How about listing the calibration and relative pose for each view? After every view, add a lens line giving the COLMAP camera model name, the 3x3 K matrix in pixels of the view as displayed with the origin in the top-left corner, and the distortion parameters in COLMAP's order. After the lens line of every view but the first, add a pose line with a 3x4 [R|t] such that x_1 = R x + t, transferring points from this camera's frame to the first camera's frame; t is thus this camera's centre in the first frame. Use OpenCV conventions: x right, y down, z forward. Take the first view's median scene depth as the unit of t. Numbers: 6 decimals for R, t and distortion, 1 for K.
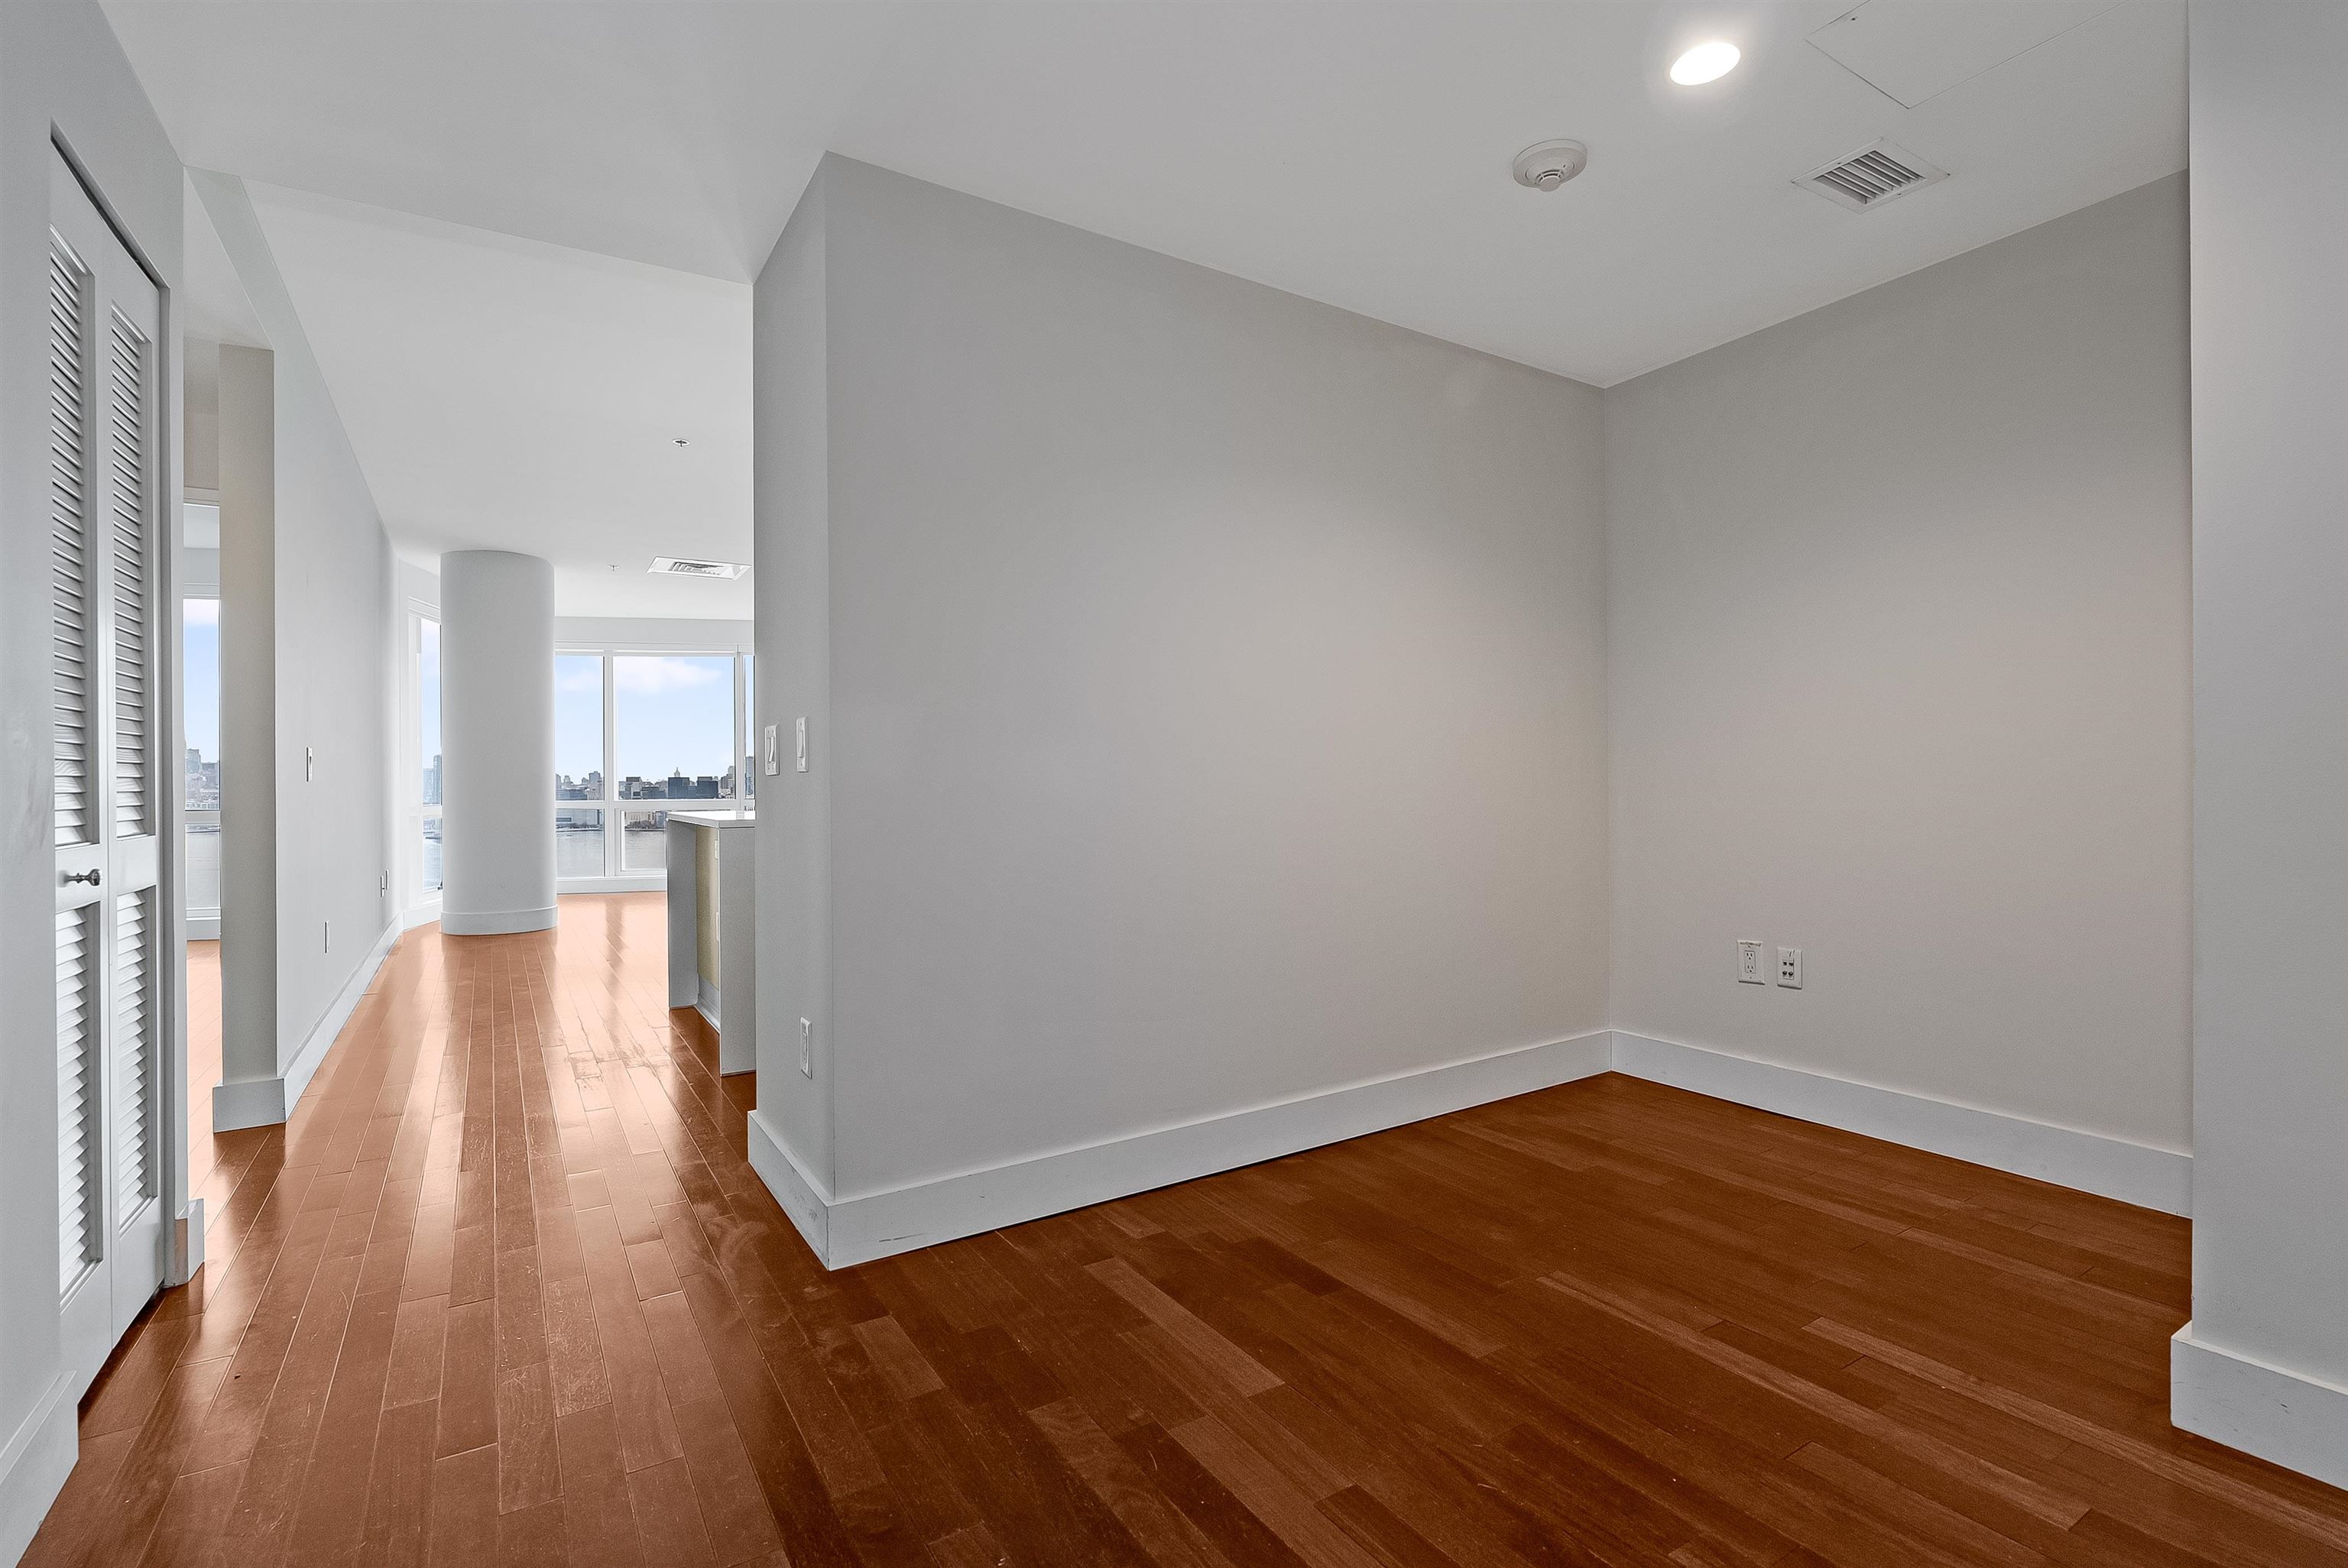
lens RADIAL K [[1108.5, 0, 1180.8], [0, 1108.5, 792.3], [0, 0, 1]] dist [-0.000795, 0.000710]
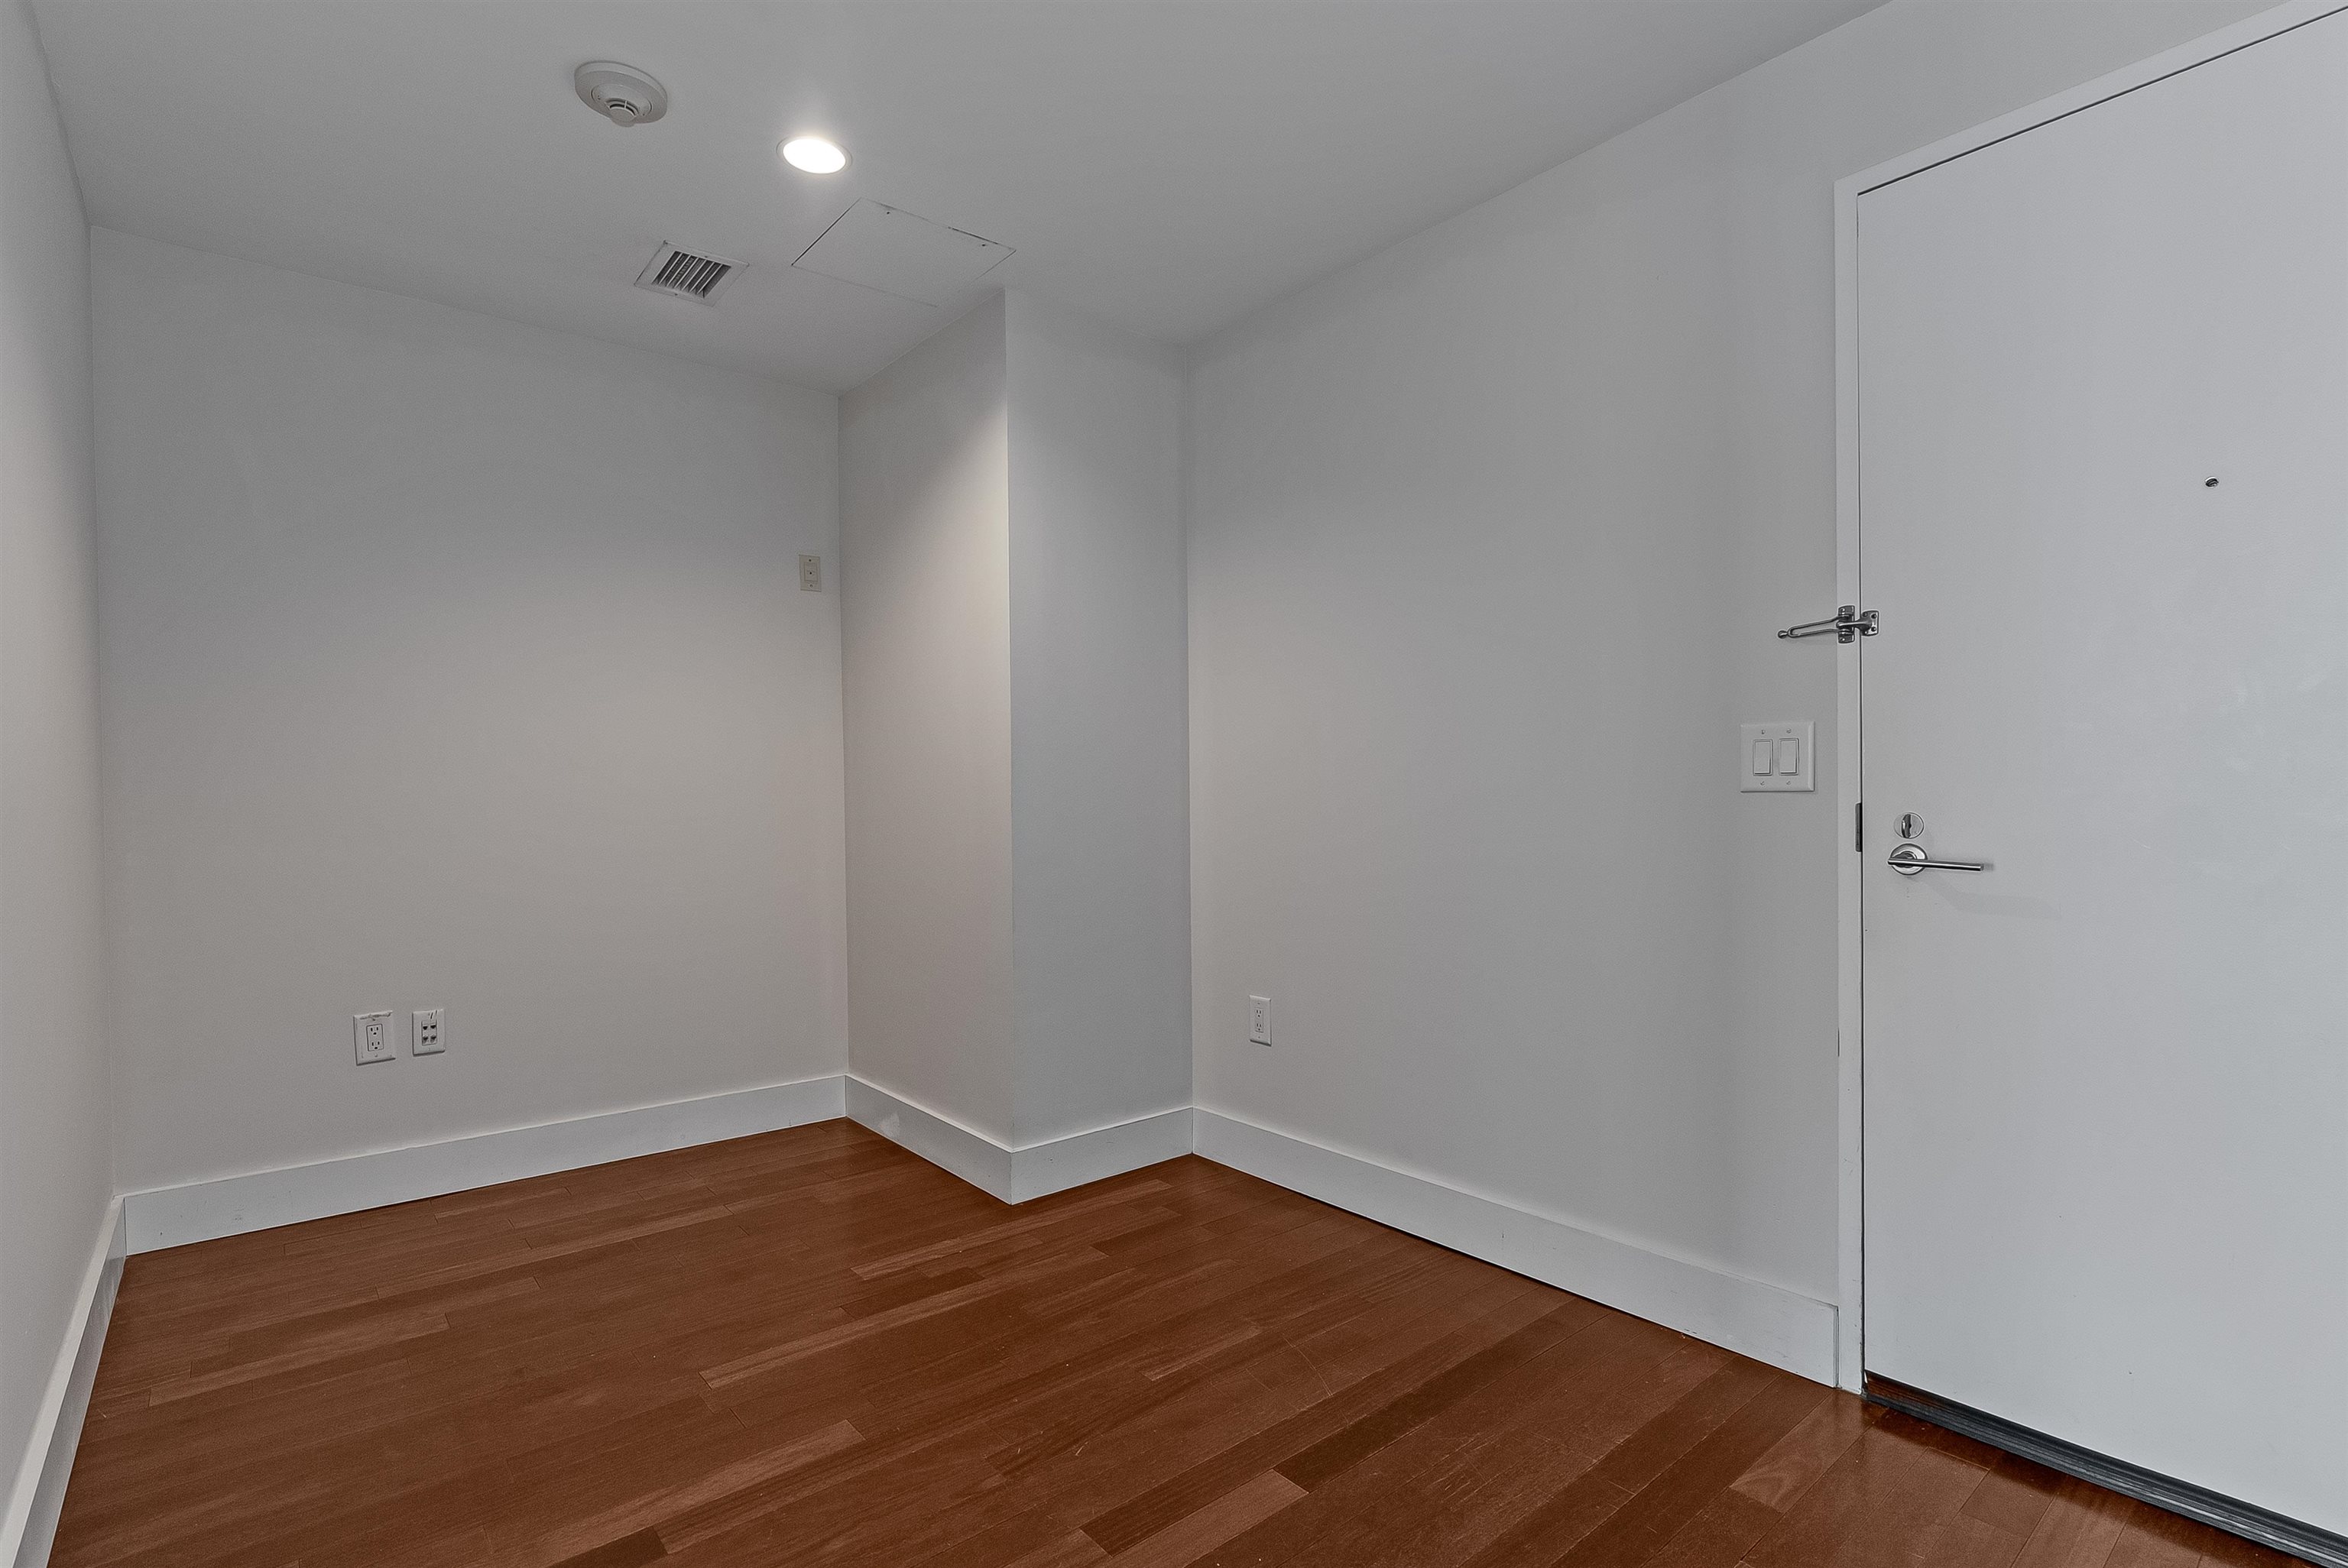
lens RADIAL K [[1100.4, 0, 1173.8], [0, 1100.4, 824.9], [0, 0, 1]] dist [-0.000317, 0.000081]
pose [[-0.132224, -0.011134, 0.991157, -0.482949], [0.019972, 0.999704, 0.013894, -0.011023], [-0.991019, 0.021633, -0.131962, 0.605994]]
